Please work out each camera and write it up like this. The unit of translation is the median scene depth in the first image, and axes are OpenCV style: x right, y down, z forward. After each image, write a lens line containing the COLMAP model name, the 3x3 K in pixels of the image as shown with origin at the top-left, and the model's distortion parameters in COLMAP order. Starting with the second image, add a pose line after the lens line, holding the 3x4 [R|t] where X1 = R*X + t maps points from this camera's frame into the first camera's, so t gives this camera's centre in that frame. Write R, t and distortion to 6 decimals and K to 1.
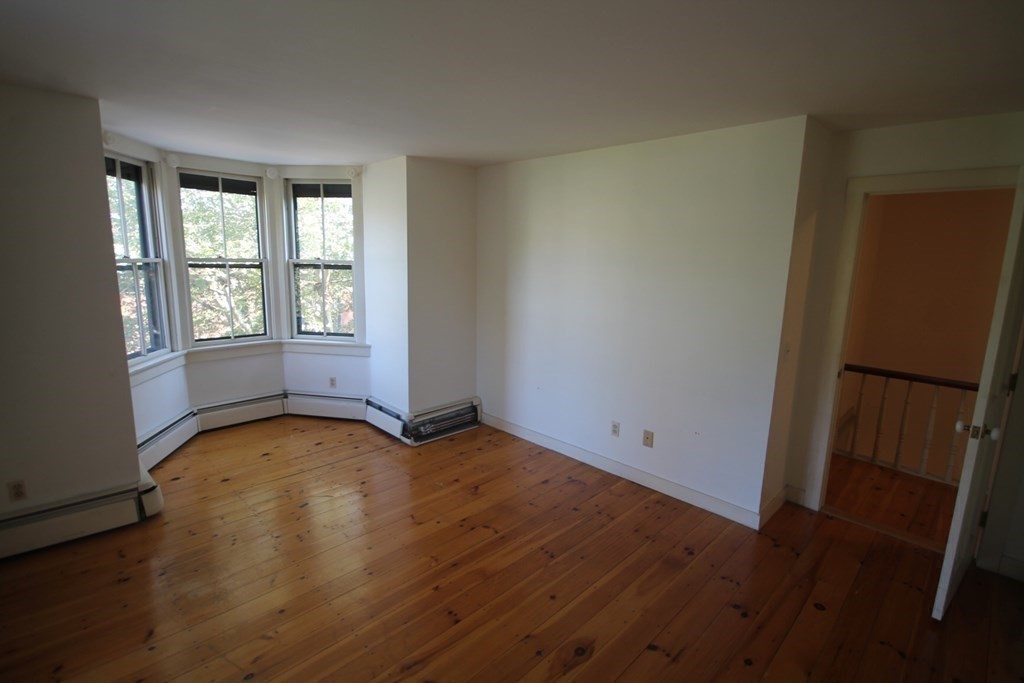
lens RADIAL K [[471.5, 0, 511.9], [0, 471.5, 356.4], [0, 0, 1]] dist [0.000464, -0.013423]
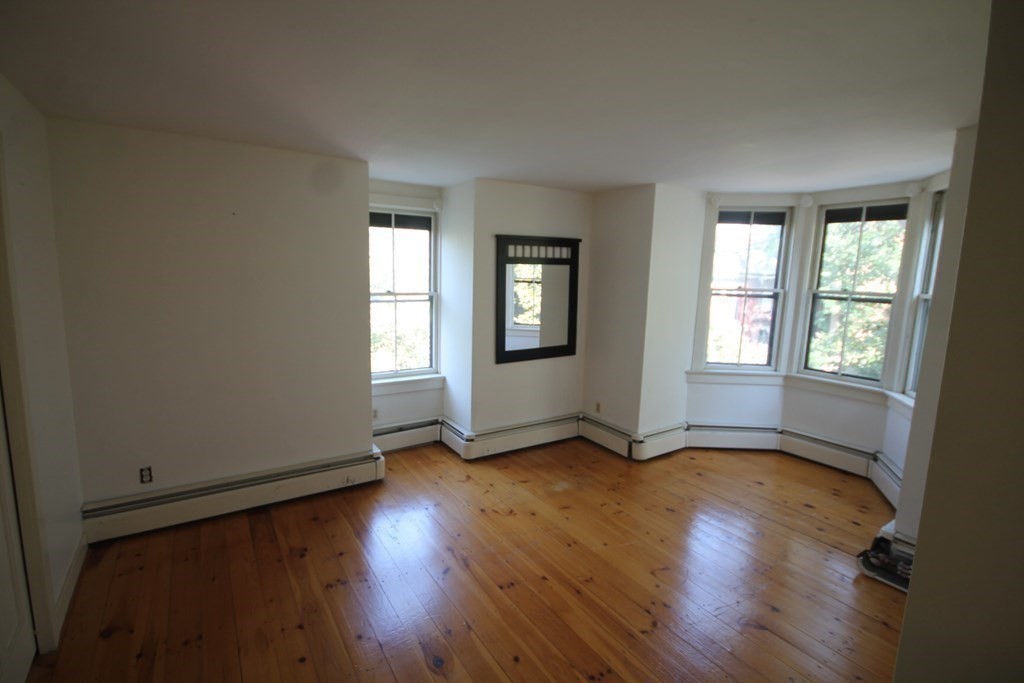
lens RADIAL K [[479.0, 0, 510.9], [0, 479.0, 343.3], [0, 0, 1]] dist [0.009649, -0.013996]
pose [[-0.197217, 0.117094, -0.973342, 0.592306], [-0.232942, 0.958810, 0.162544, -0.130372], [0.952283, 0.258788, -0.161818, 0.653738]]
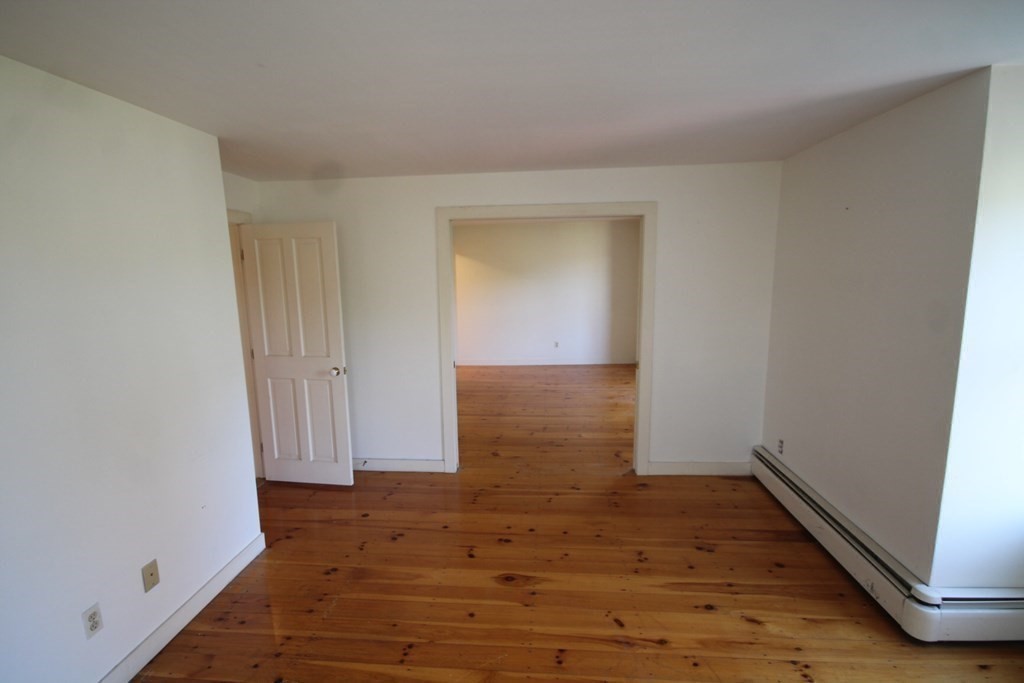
lens RADIAL K [[479.0, 0, 510.9], [0, 479.0, 343.3], [0, 0, 1]] dist [0.009649, -0.013996]
pose [[-0.649103, -0.126314, 0.750140, -0.439658], [0.165799, 0.938918, 0.301570, -0.216903], [-0.742412, 0.320123, -0.588512, 0.900787]]
